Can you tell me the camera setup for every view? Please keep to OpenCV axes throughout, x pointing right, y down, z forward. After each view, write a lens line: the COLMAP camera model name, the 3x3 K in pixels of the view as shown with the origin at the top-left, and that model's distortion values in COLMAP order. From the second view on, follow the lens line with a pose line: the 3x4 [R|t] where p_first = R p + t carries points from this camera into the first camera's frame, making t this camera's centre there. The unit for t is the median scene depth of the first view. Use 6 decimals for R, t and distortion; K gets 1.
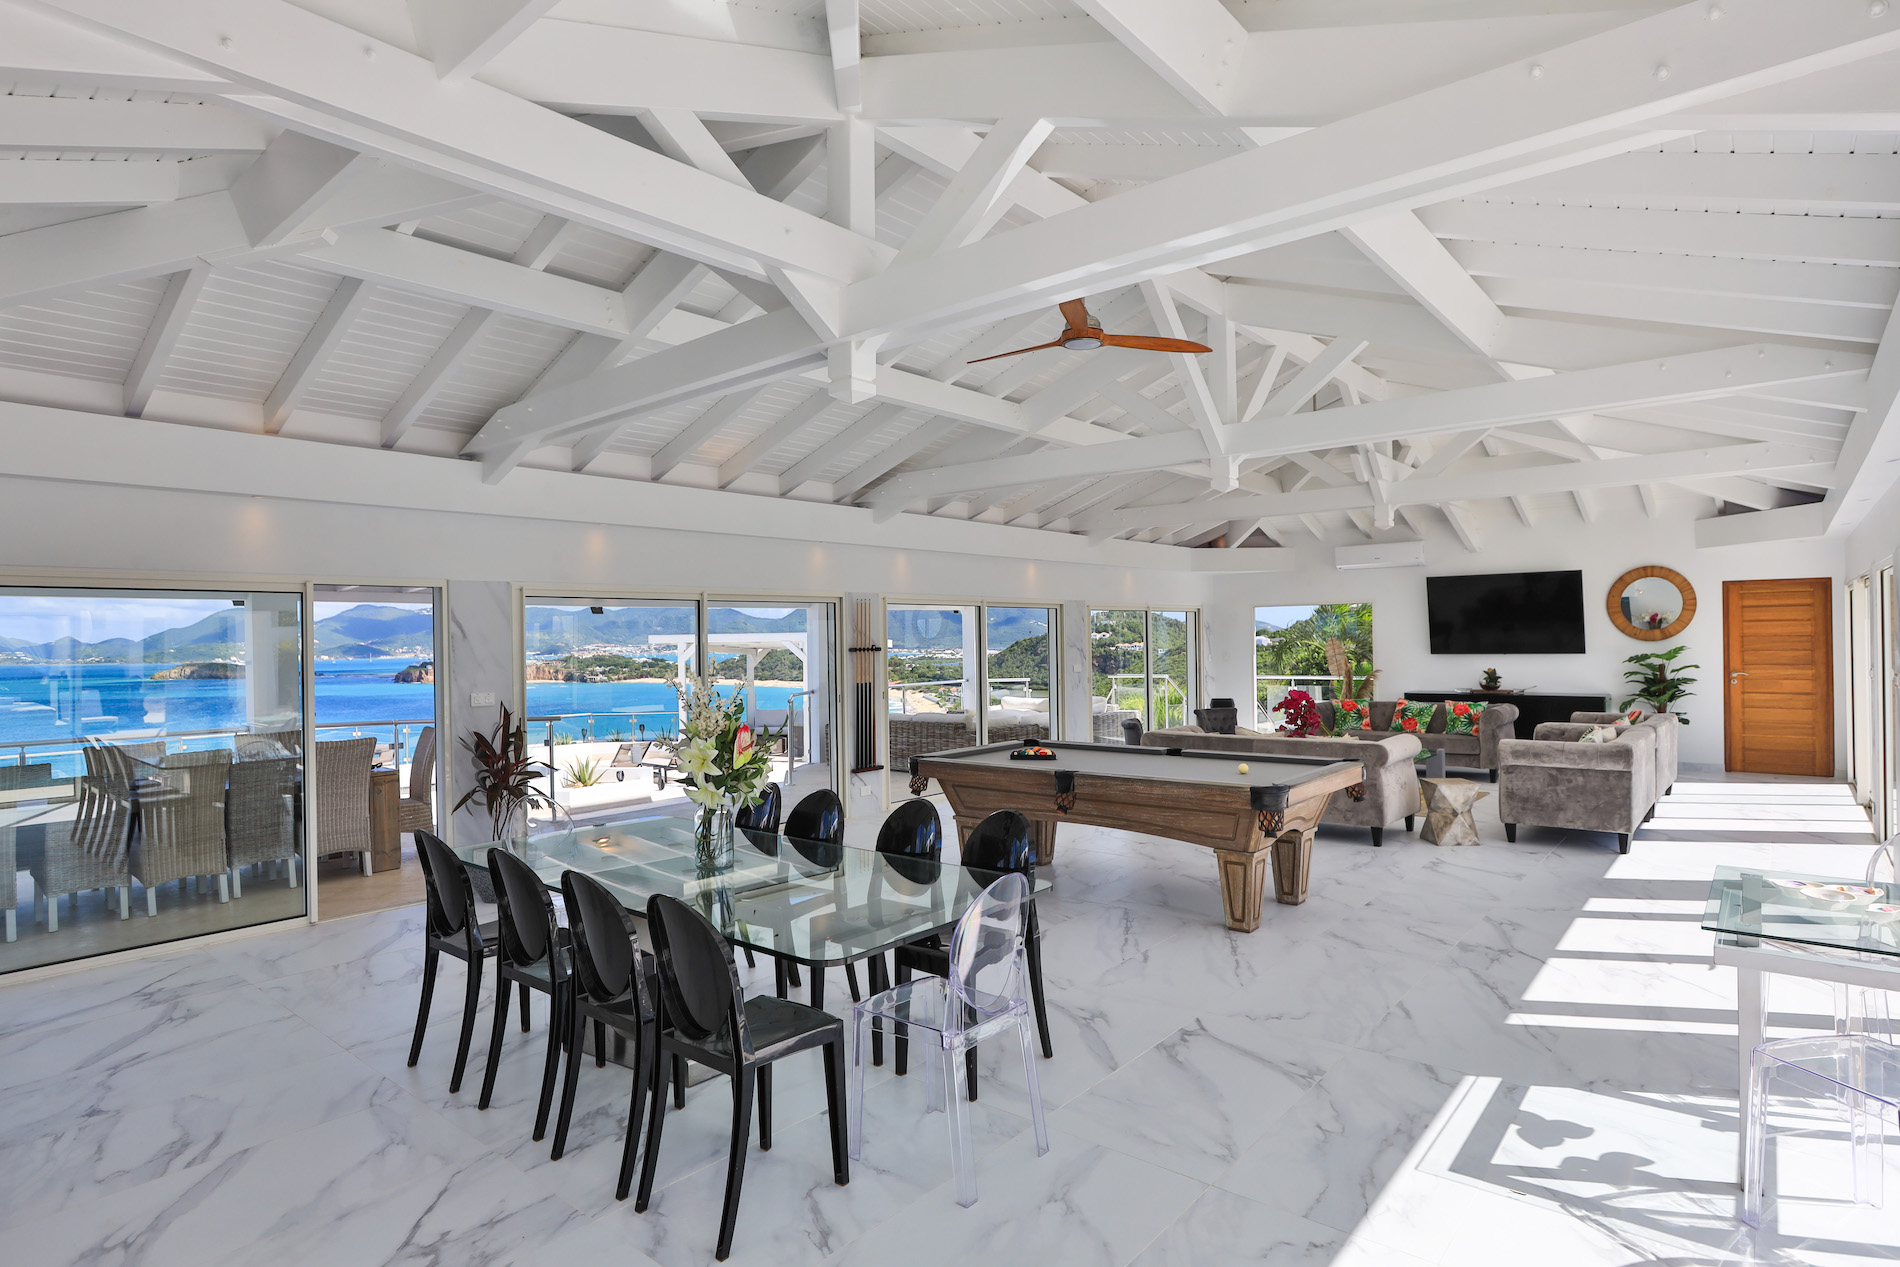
lens RADIAL K [[1035.7, 0, 950.0], [0, 1035.7, 633.5], [0, 0, 1]] dist [-0.071441, 0.045556]
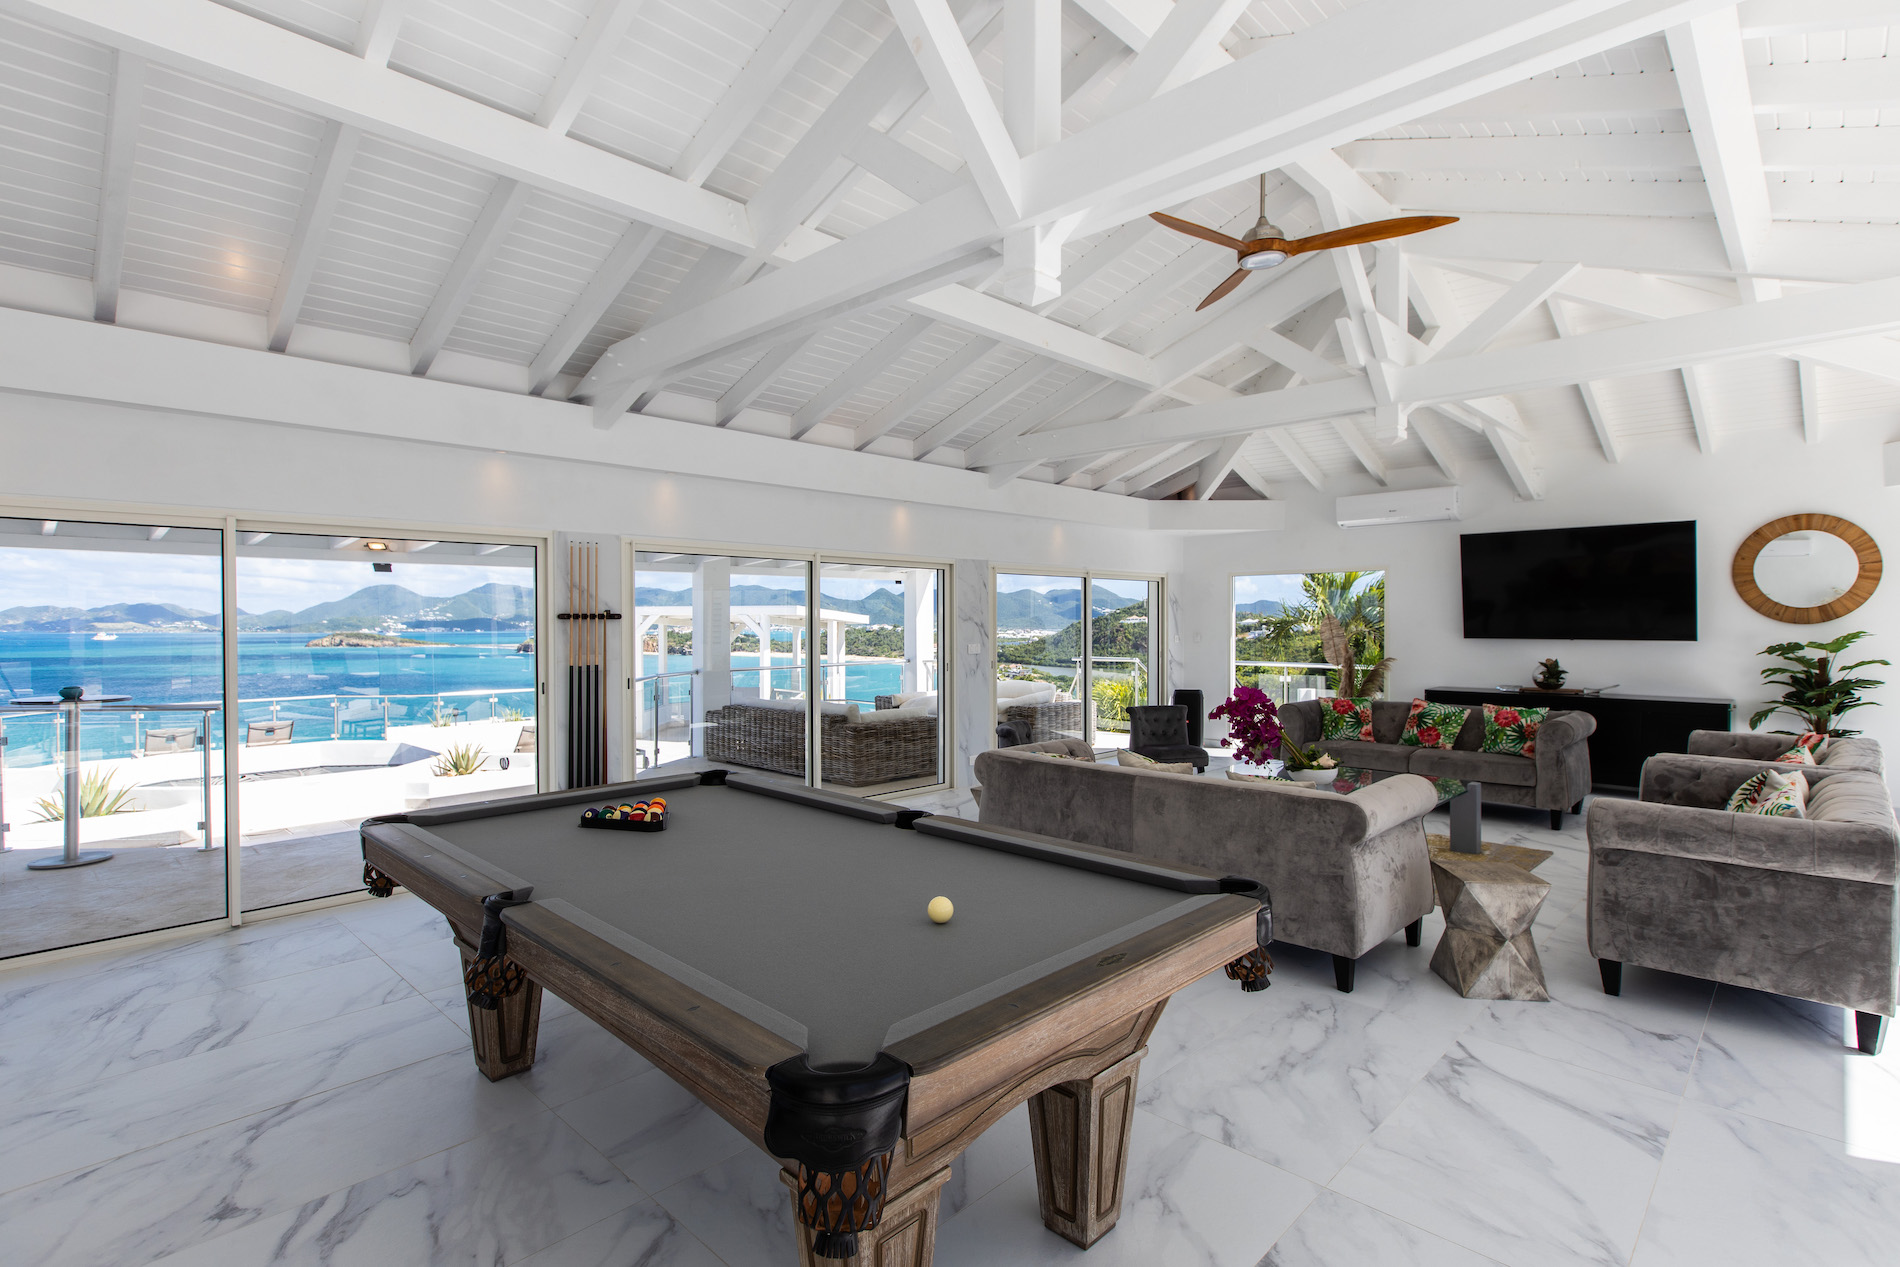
lens RADIAL K [[922.9, 0, 955.9], [0, 922.9, 634.3], [0, 0, 1]] dist [-0.001196, -0.001195]
pose [[0.997557, 0.014998, -0.068222, 0.175961], [-0.013619, 0.999694, 0.020636, 0.010125], [0.068511, -0.019656, 0.997457, 0.363872]]
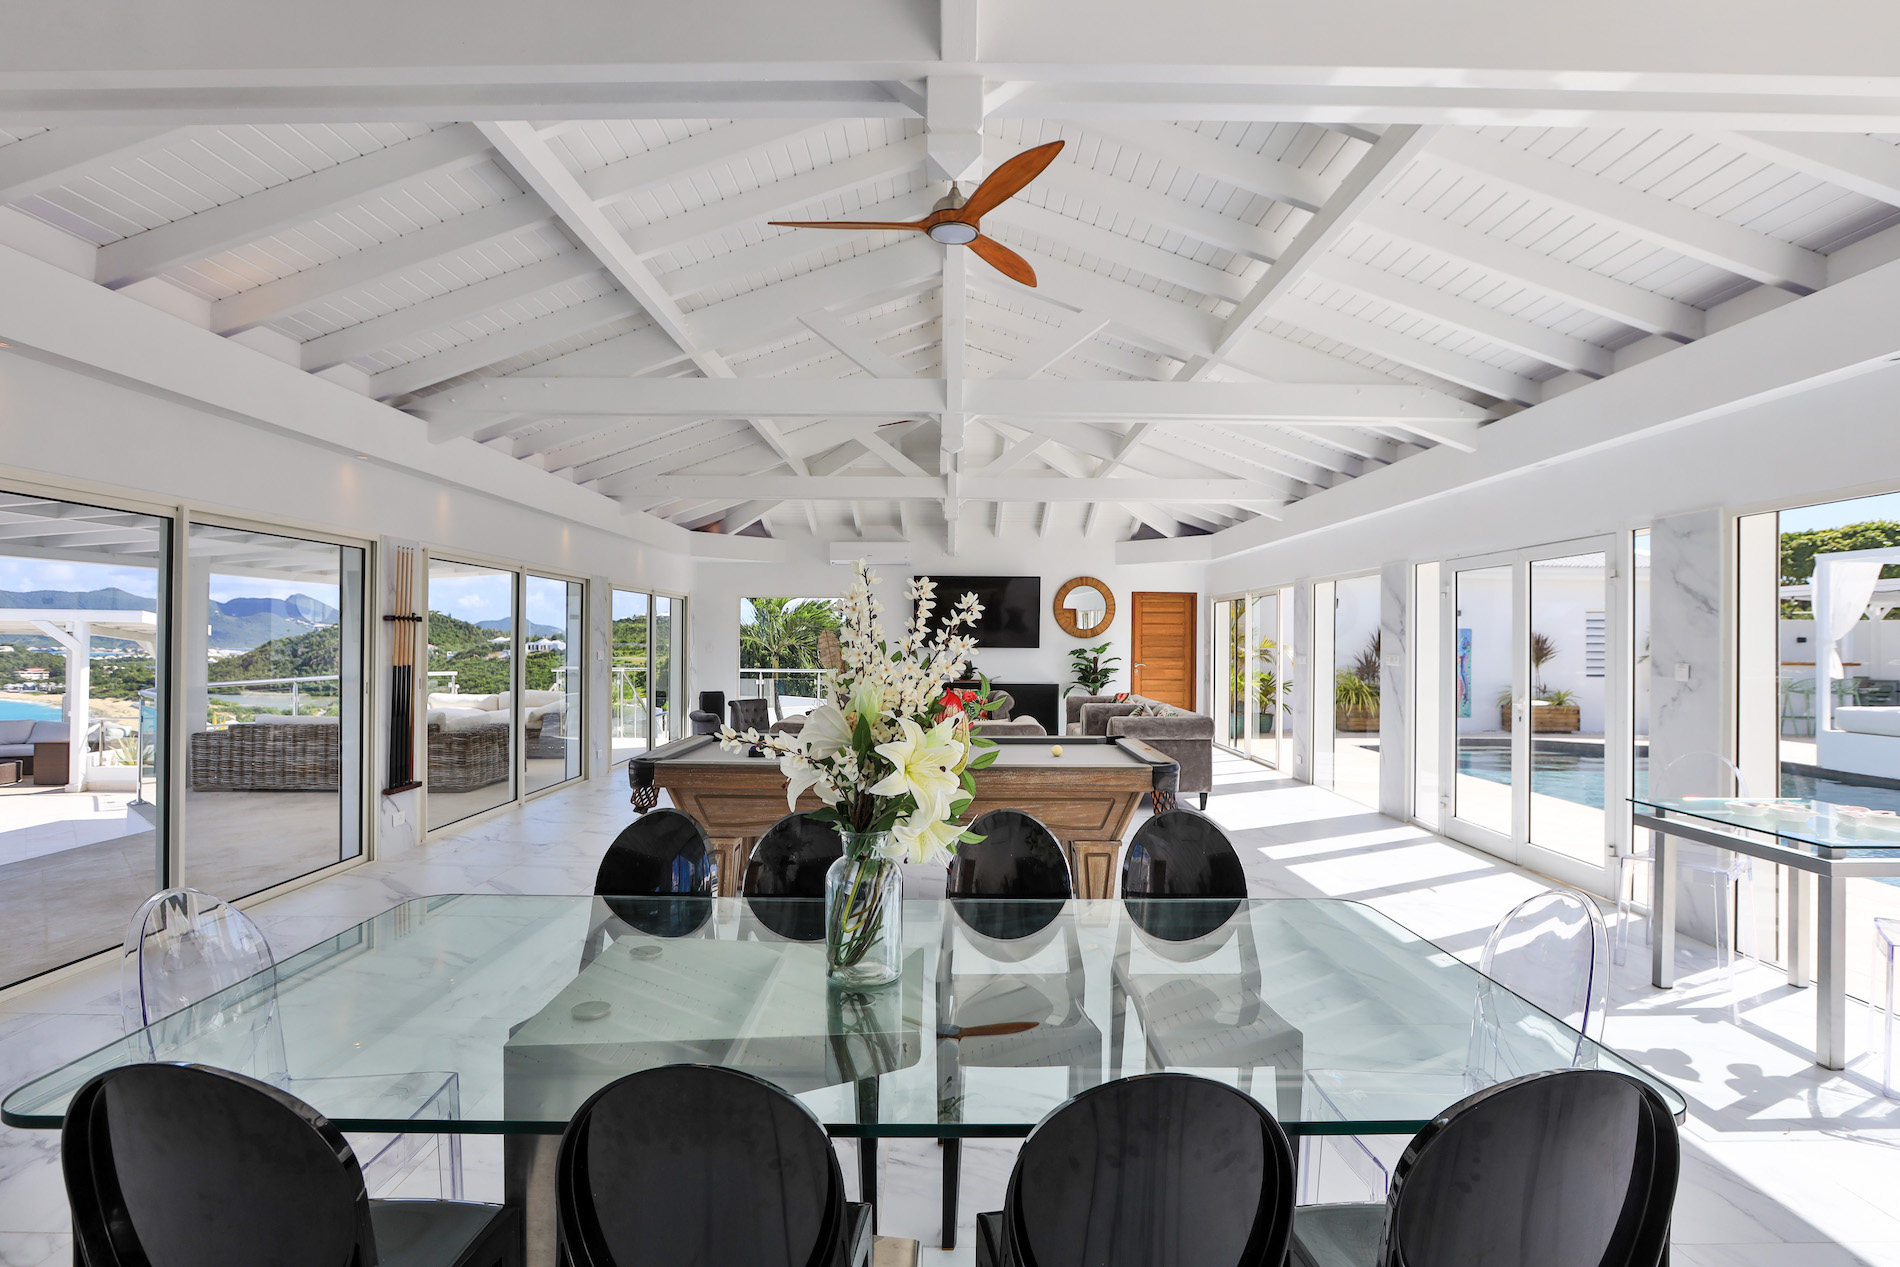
lens RADIAL K [[962.9, 0, 961.0], [0, 962.9, 637.3], [0, 0, 1]] dist [-0.059255, 0.023453]
pose [[0.759414, 0.023427, 0.650186, -0.187744], [-0.021432, 0.999710, -0.010988, 0.024083], [-0.650255, -0.005590, 0.759696, 0.231137]]
